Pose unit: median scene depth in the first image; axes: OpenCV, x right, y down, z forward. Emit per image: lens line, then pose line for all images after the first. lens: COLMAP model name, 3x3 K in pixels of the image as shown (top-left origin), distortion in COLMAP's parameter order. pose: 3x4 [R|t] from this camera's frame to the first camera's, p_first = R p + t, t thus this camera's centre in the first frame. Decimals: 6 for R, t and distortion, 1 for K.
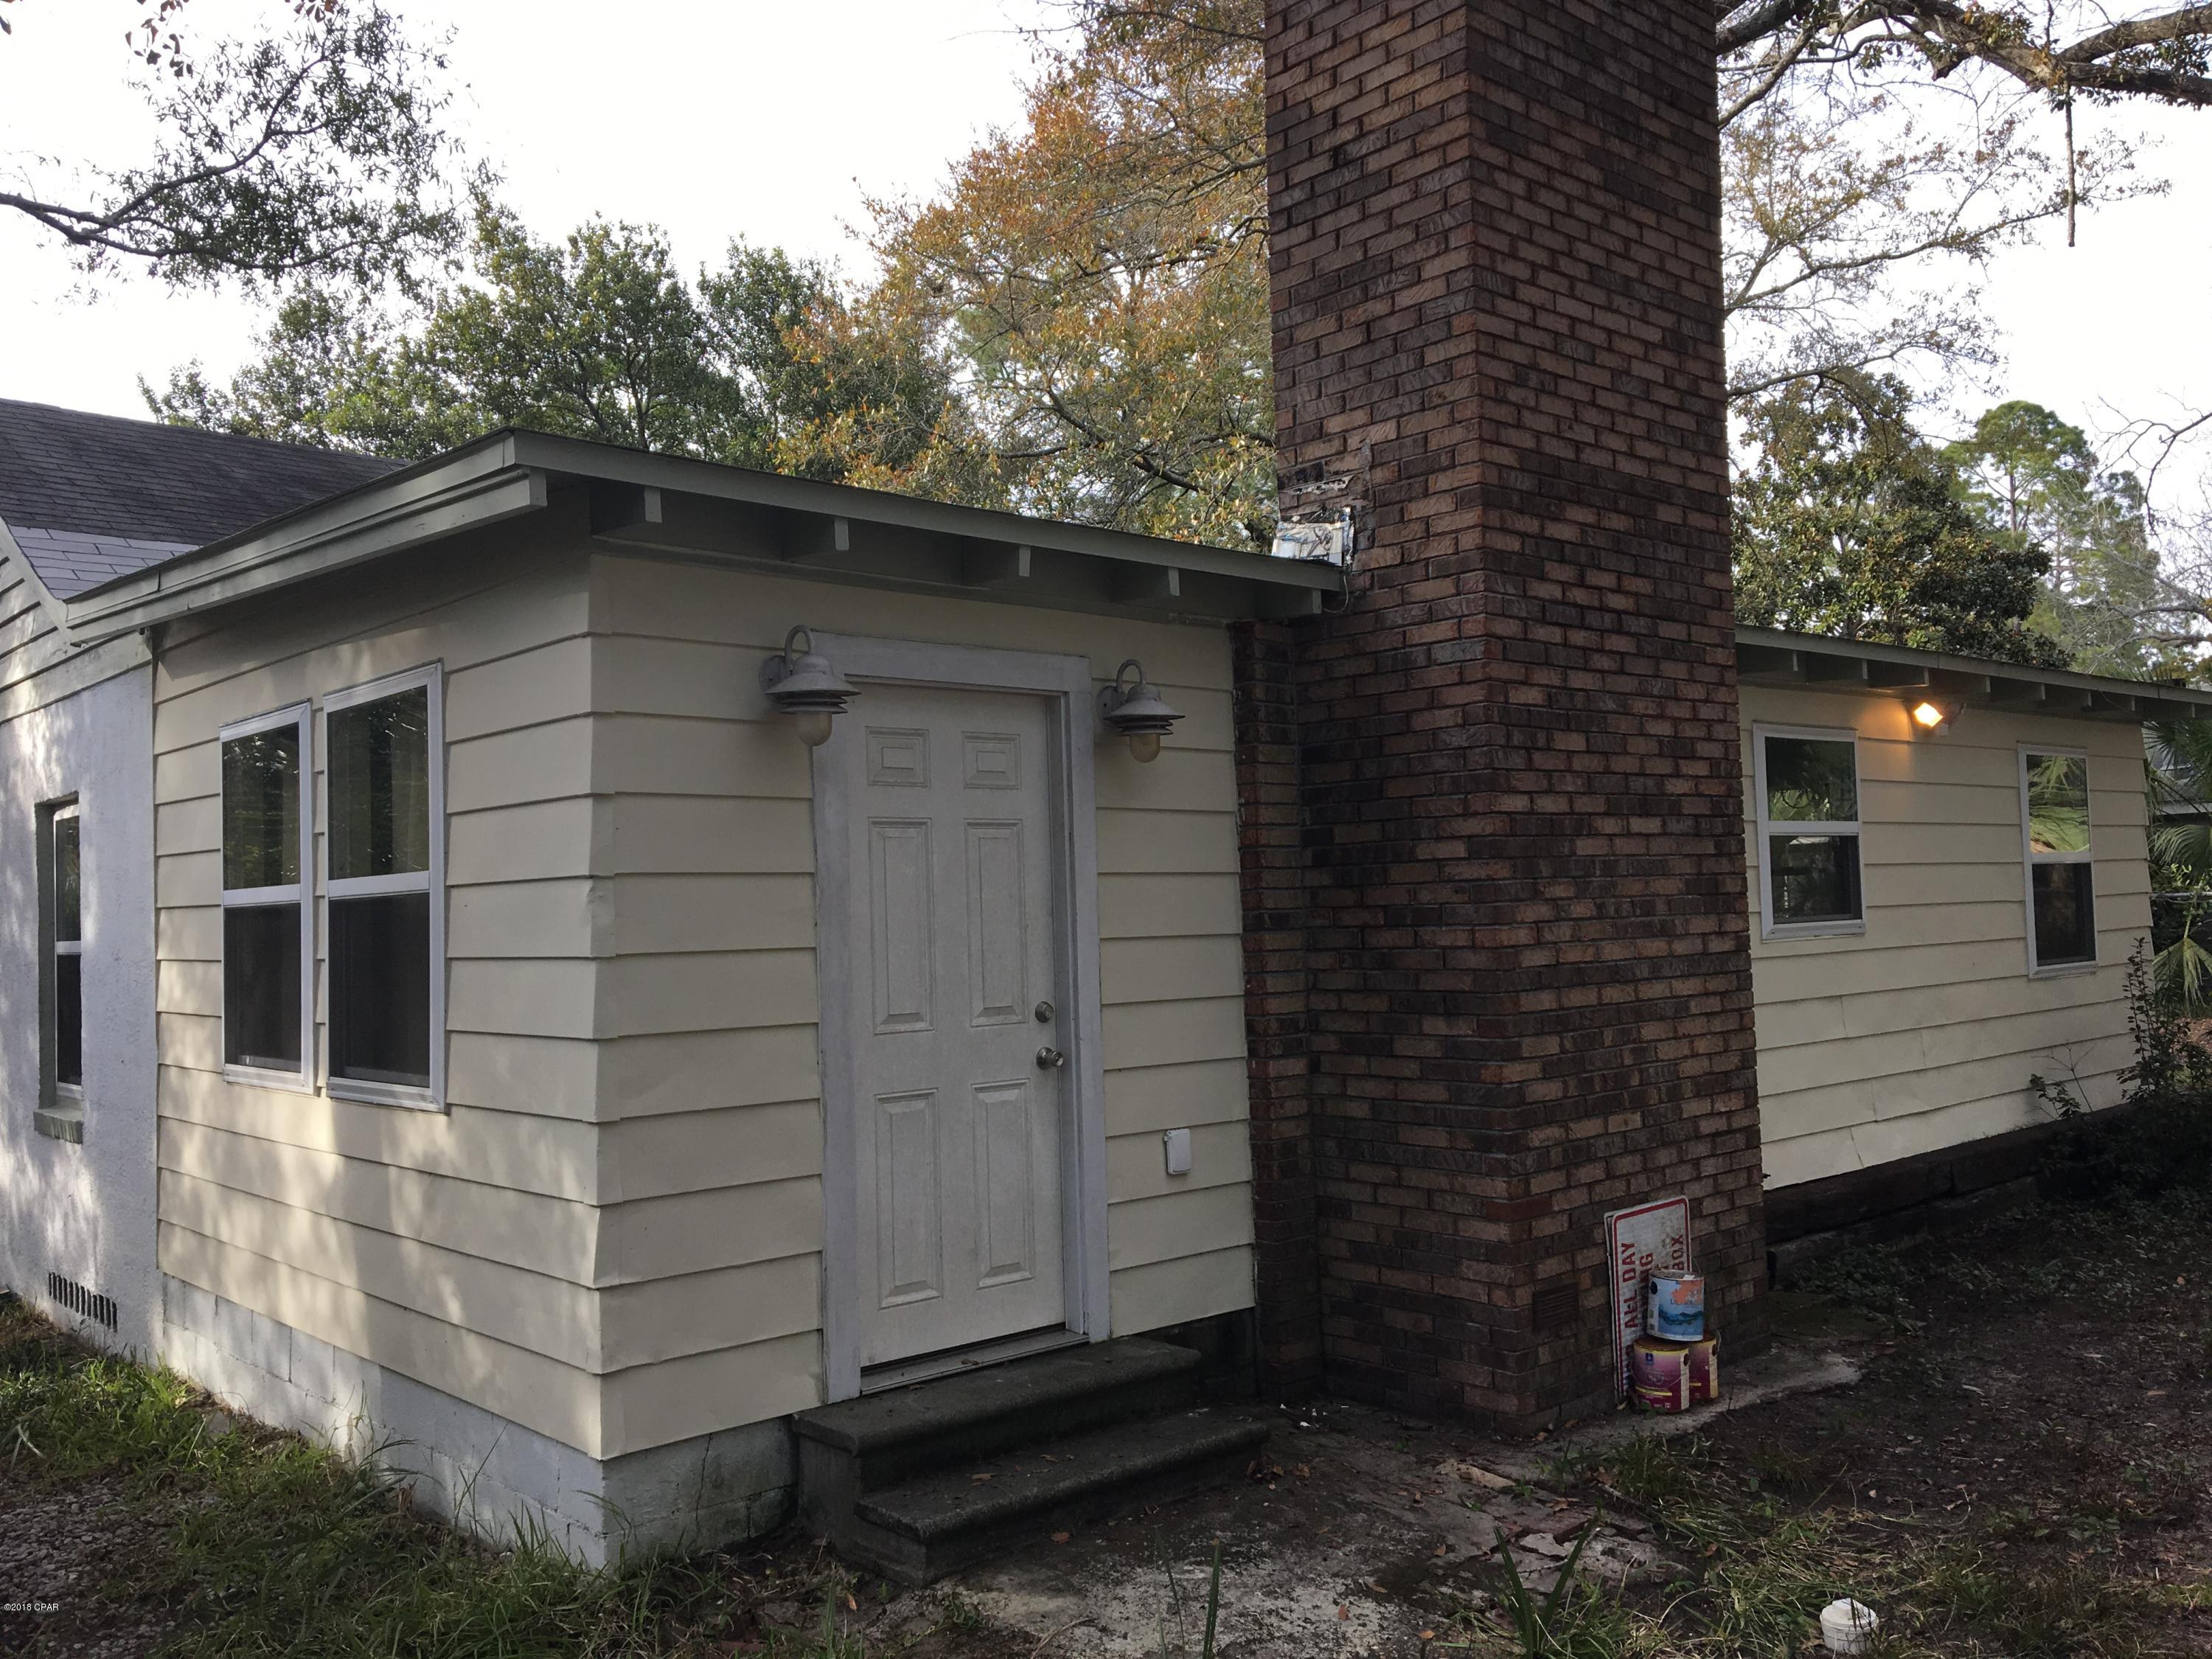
lens RADIAL K [[1836.4, 0, 1106.6], [0, 1836.4, 833.1], [0, 0, 1]] dist [0.096442, -0.143228]
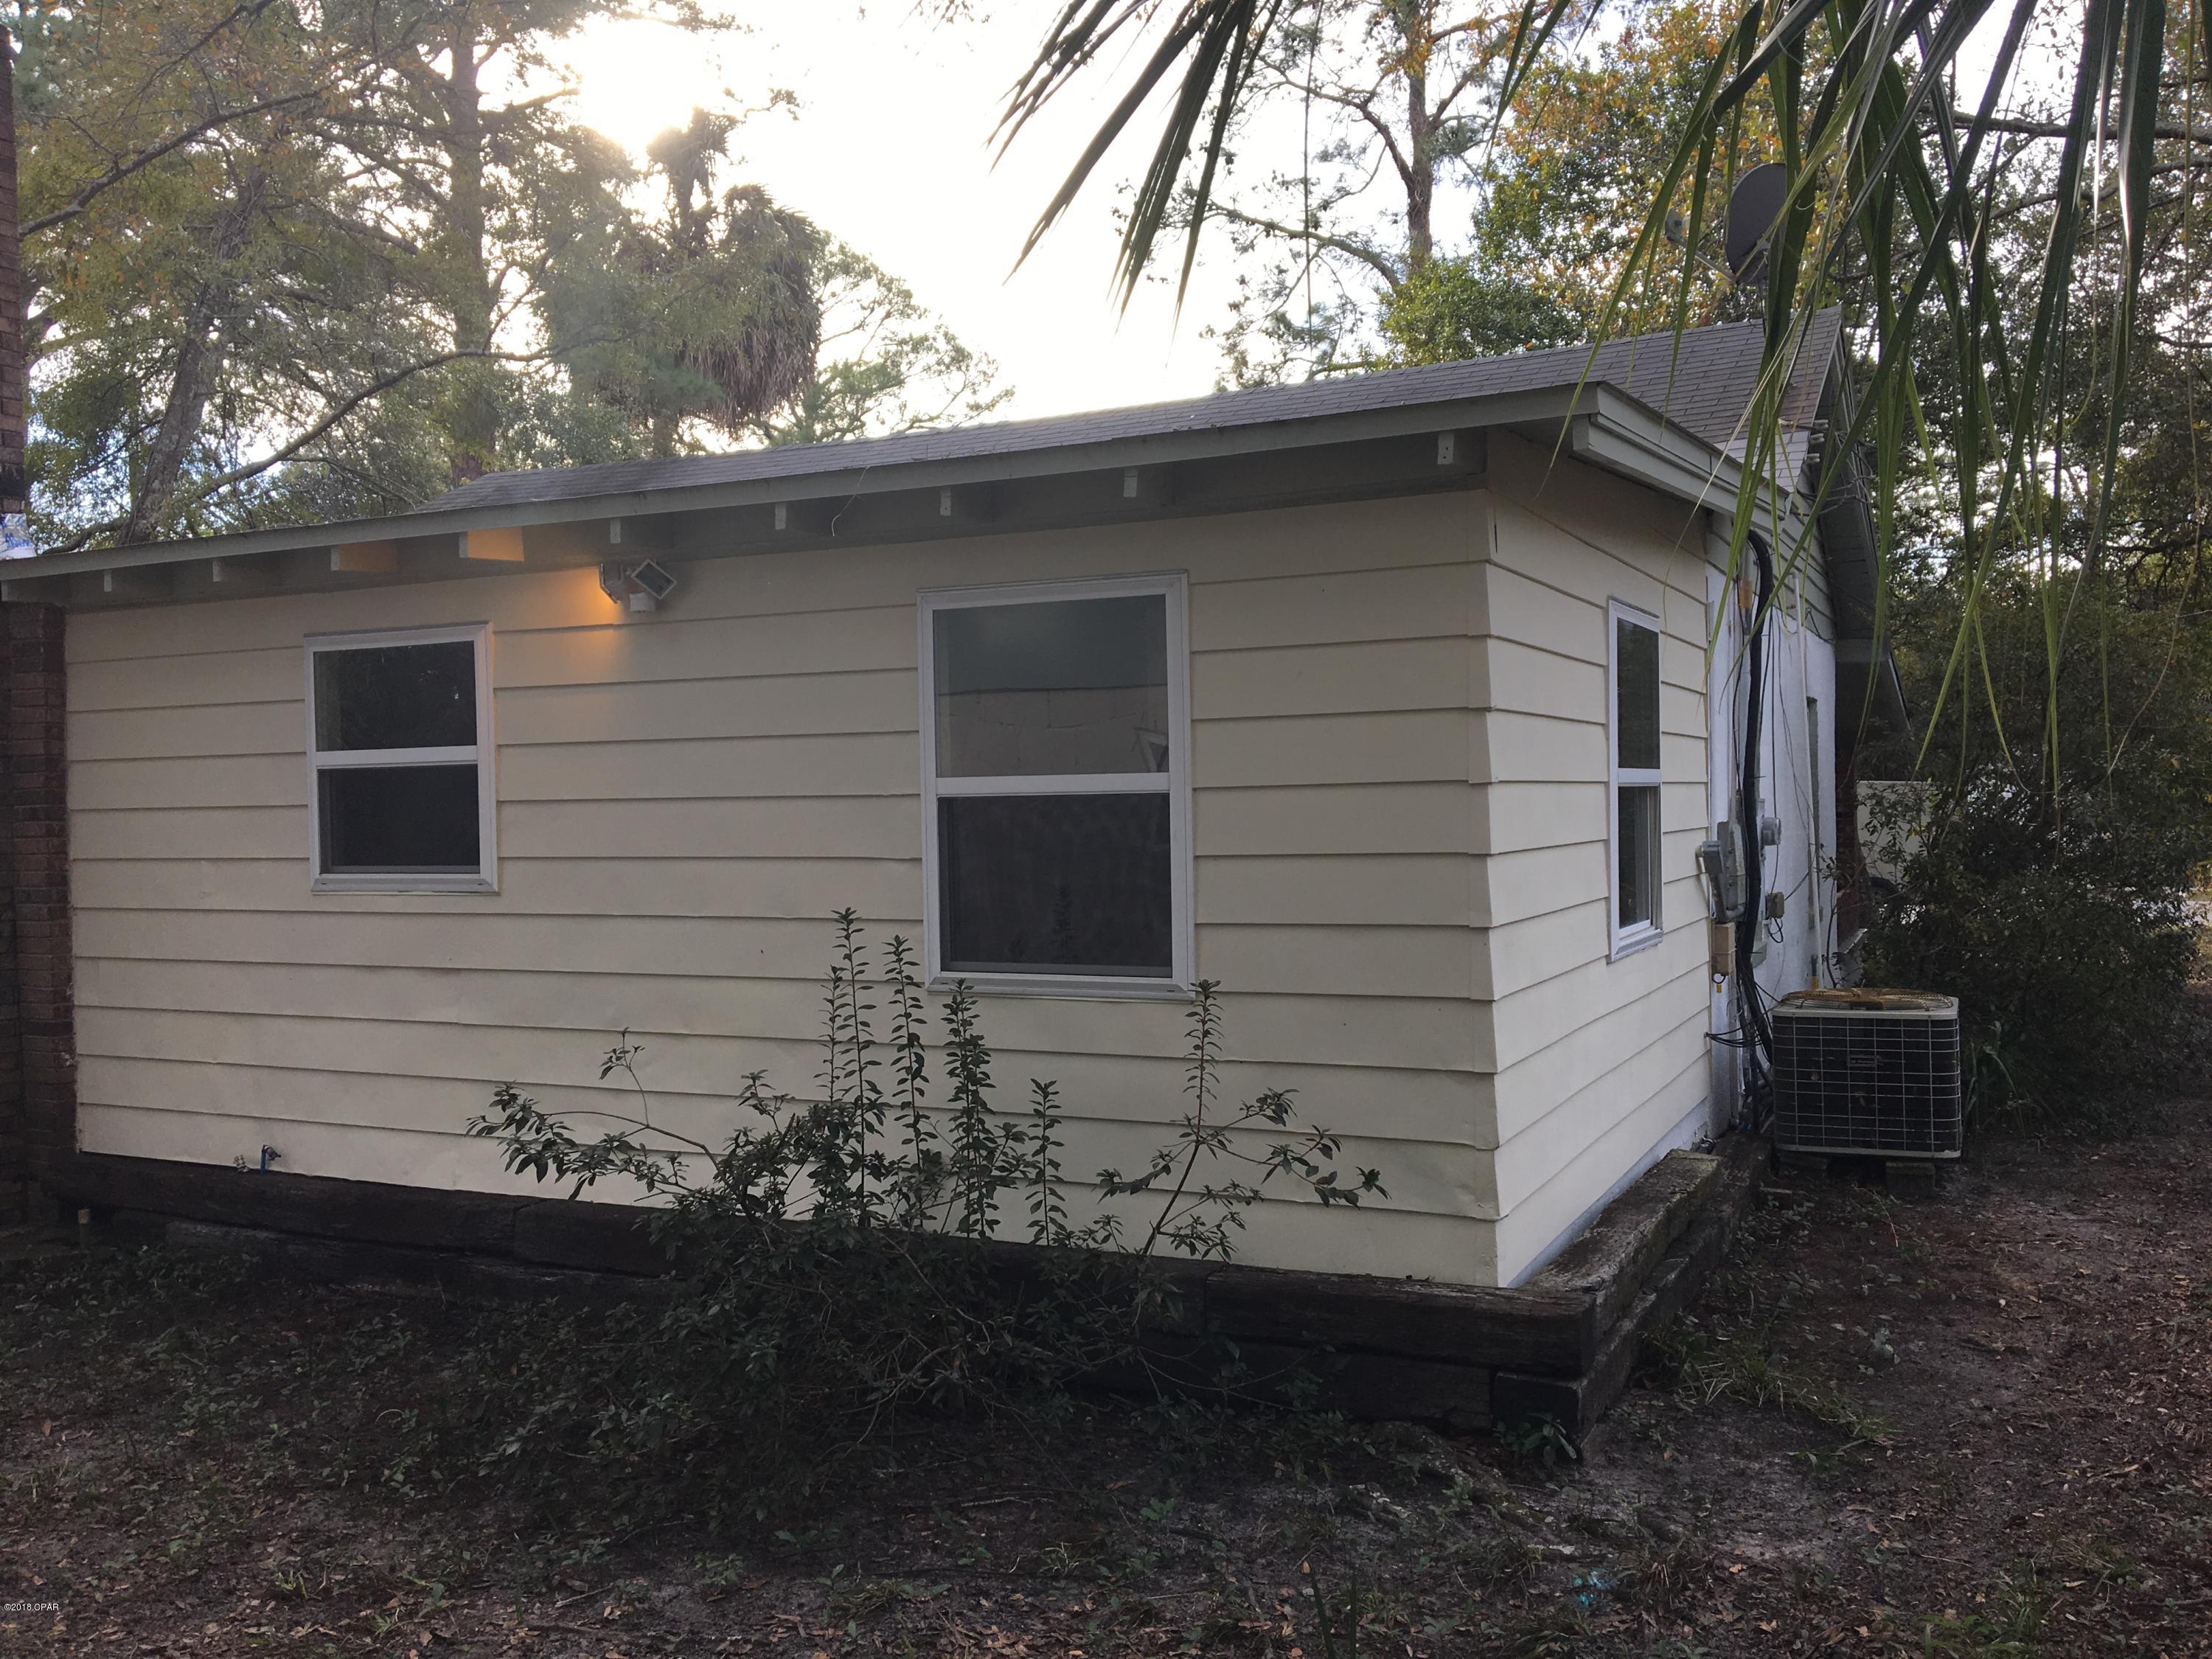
lens RADIAL K [[1836.4, 0, 1106.6], [0, 1836.4, 833.1], [0, 0, 1]] dist [0.096442, -0.143228]
pose [[0.371687, 0.027497, -0.927951, 0.521140], [0.044175, 0.997905, 0.047264, 0.000777], [0.927307, -0.058559, 0.369693, 0.406926]]
